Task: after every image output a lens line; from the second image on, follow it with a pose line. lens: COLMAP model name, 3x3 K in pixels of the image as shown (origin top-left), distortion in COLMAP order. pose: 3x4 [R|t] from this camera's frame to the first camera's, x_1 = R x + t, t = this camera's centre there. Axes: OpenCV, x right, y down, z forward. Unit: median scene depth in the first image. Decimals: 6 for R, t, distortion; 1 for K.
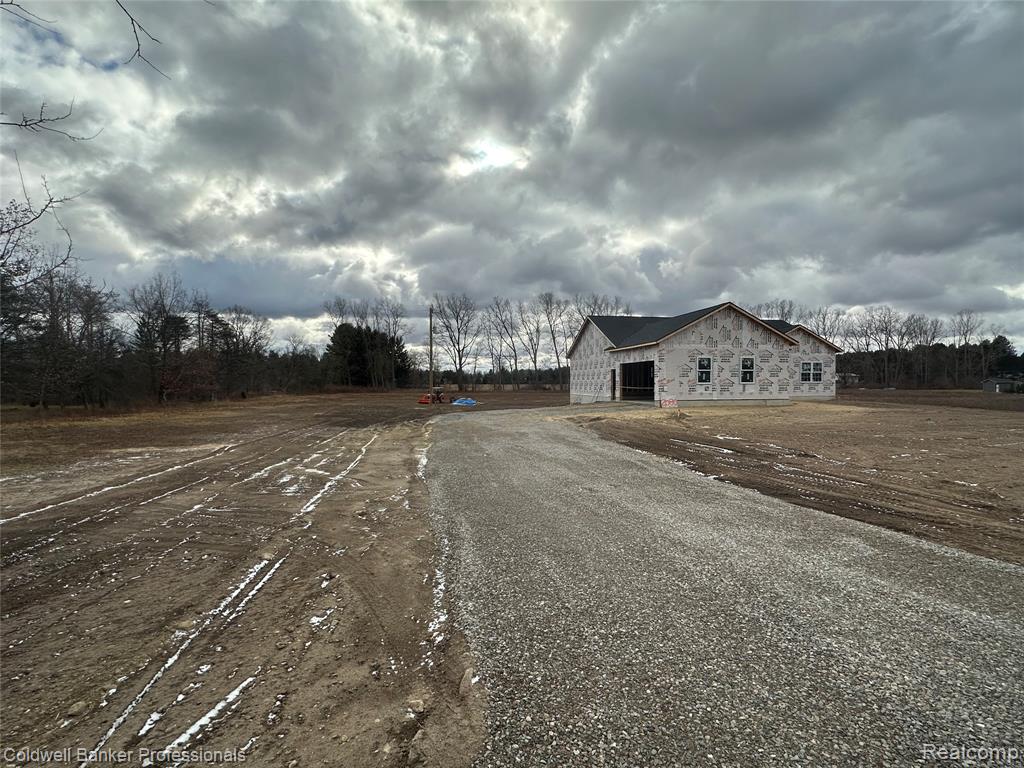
lens RADIAL K [[444.8, 0, 518.1], [0, 444.8, 430.2], [0, 0, 1]] dist [0.001700, 0.000257]
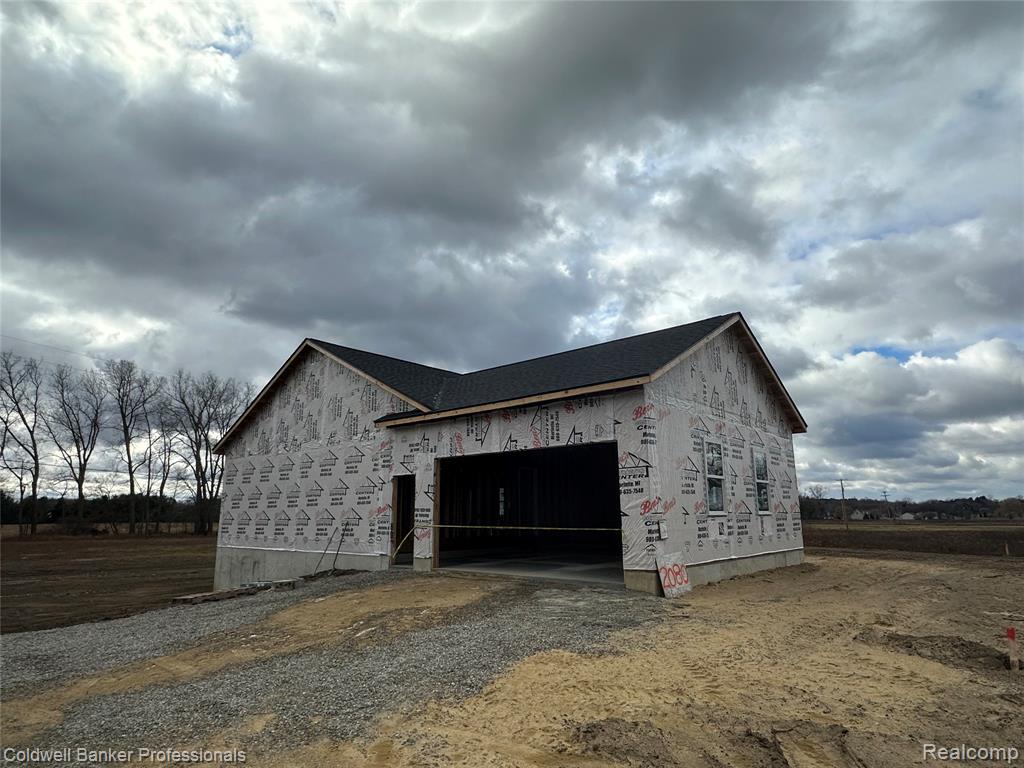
lens RADIAL K [[589.5, 0, 512.3], [0, 589.5, 402.5], [0, 0, 1]] dist [-0.000054, 0.000011]
pose [[0.781686, 0.115642, 0.612857, -0.008025], [0.072344, 0.959213, -0.273271, -0.056855], [-0.619462, 0.257949, 0.741438, 0.565075]]
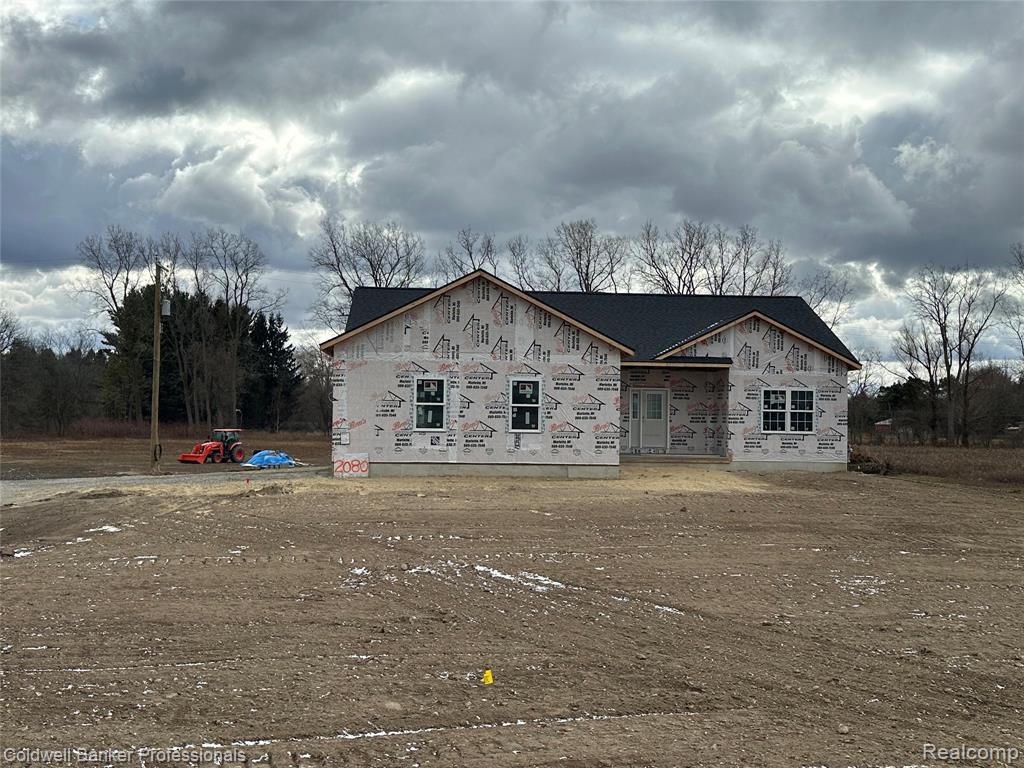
lens RADIAL K [[1049.9, 0, 512.0], [0, 1049.9, 384.0], [0, 0, 1]] dist [0.161316, -0.314464]
pose [[0.995123, 0.014863, -0.097519, 0.483001], [-0.028381, 0.989923, -0.138731, 0.003219], [0.094474, 0.140822, 0.985517, -0.119067]]
